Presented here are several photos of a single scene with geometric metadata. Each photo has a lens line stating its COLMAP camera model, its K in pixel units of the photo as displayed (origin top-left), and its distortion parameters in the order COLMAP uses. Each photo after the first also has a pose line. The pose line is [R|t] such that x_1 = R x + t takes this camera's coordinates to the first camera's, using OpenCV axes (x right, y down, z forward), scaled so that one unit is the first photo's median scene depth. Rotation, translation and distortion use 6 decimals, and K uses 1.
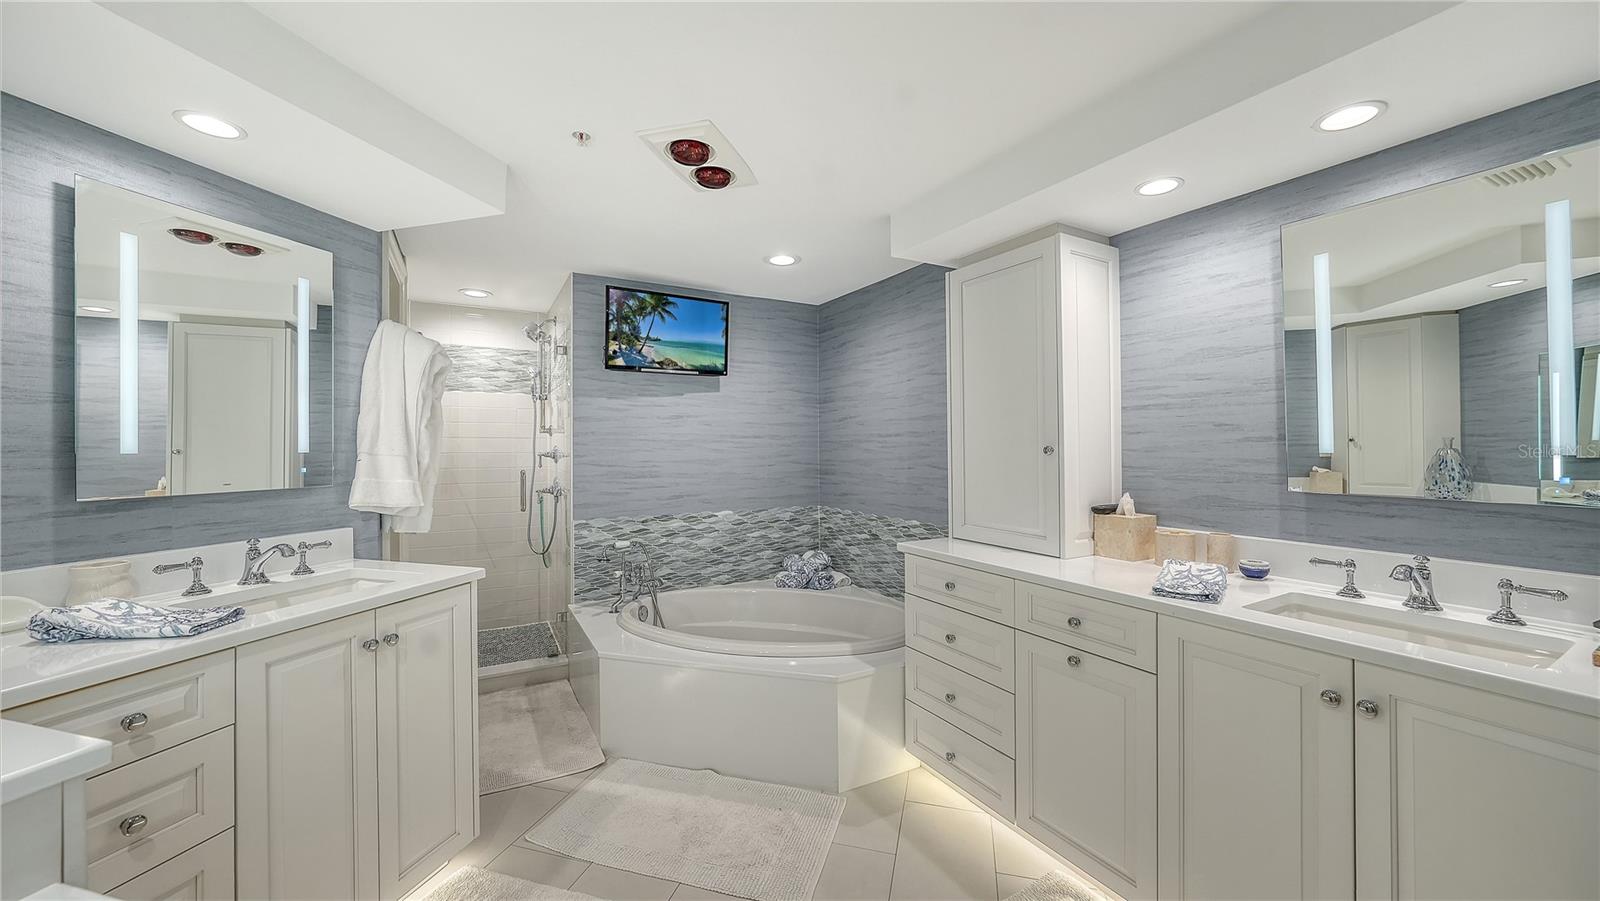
lens RADIAL K [[559.2, 0, 734.2], [0, 559.2, 415.6], [0, 0, 1]] dist [-0.000287, -0.000064]
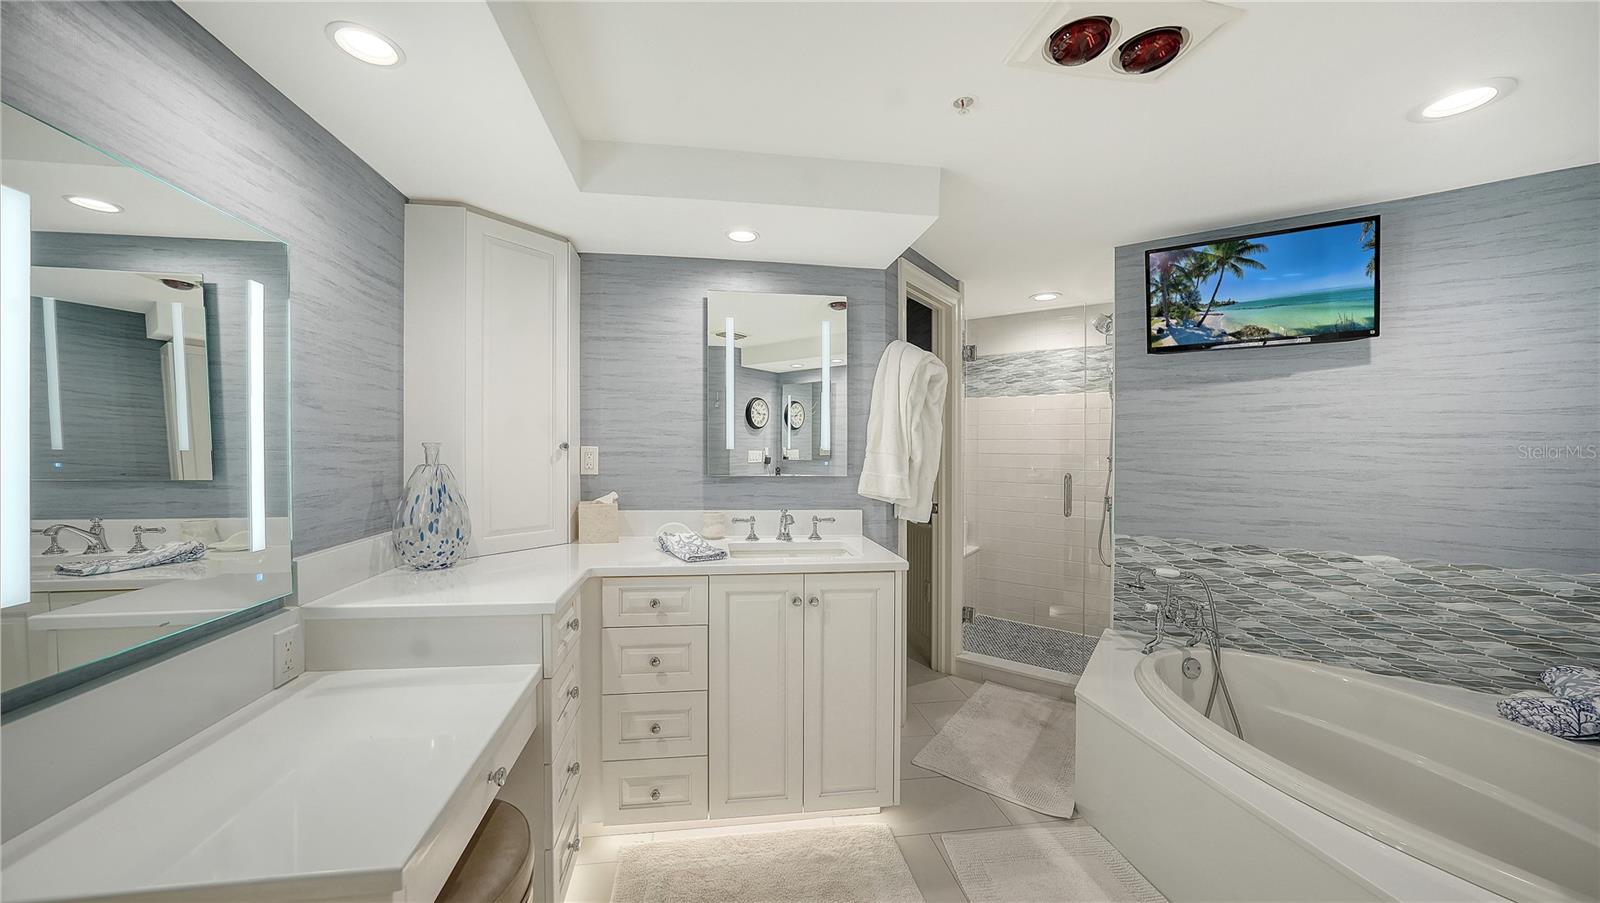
lens RADIAL K [[523.9, 0, 825.5], [0, 523.9, 432.2], [0, 0, 1]] dist [-0.032402, 0.006475]
pose [[0.495094, -0.016875, -0.868676, 0.179949], [0.037098, 0.999310, 0.001731, 0.011229], [0.868047, -0.033083, 0.495378, 0.206406]]
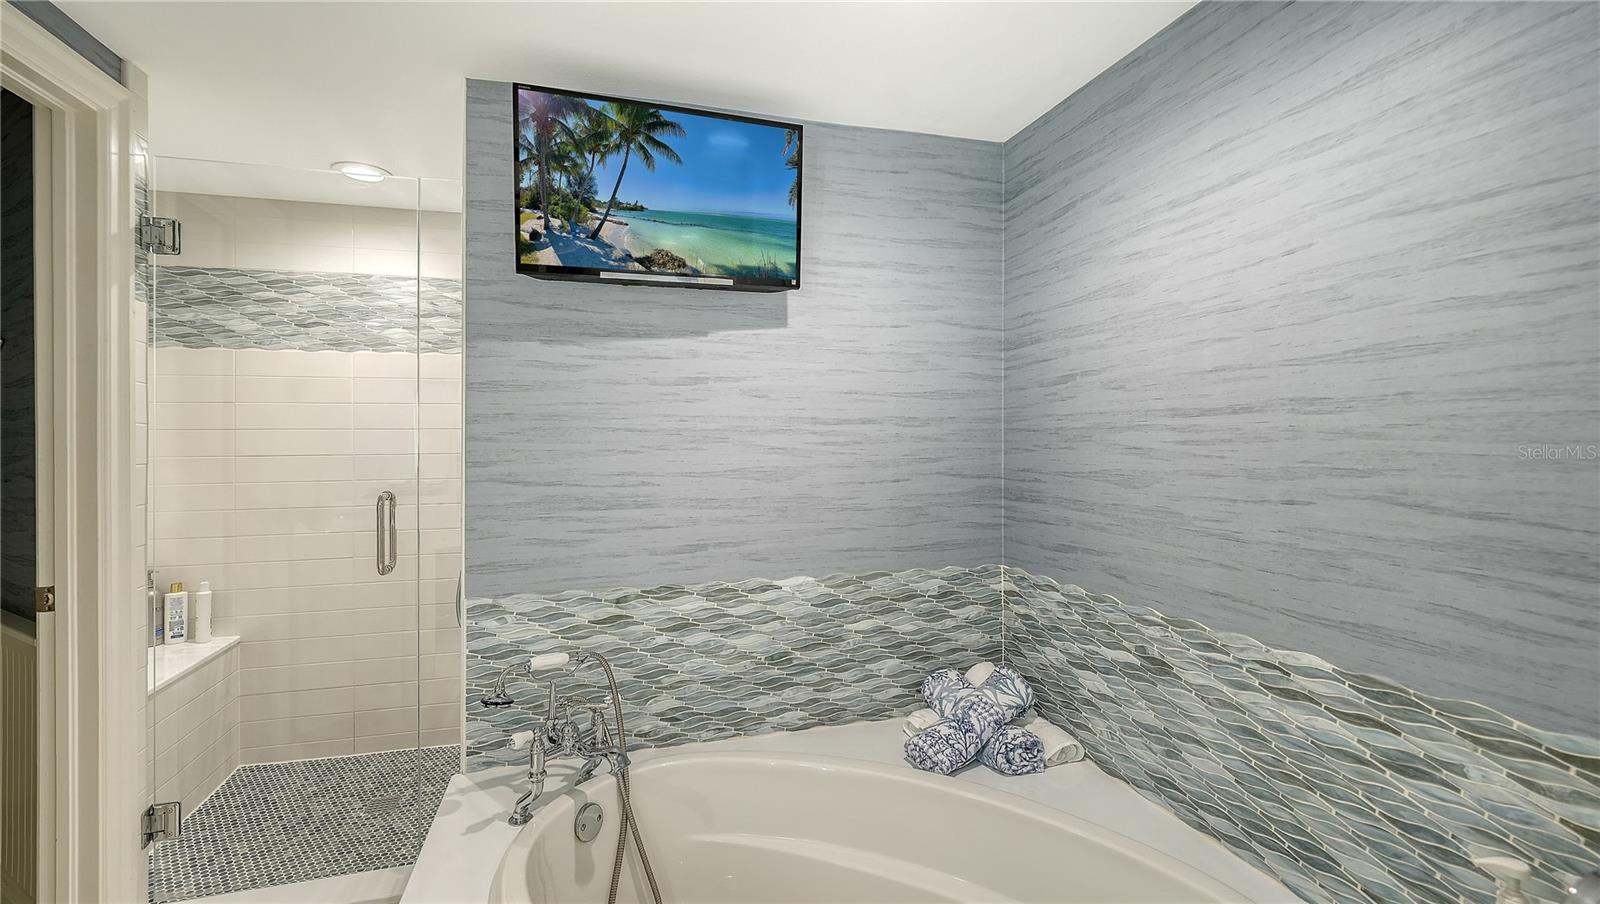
lens RADIAL K [[644.6, 0, 746.9], [0, 644.6, 454.2], [0, 0, 1]] dist [-0.001850, -0.000022]
pose [[0.980597, -0.001314, -0.196030, 0.052271], [0.017150, 0.996718, 0.079110, 0.023388], [0.195283, -0.080937, 0.977402, 0.490272]]
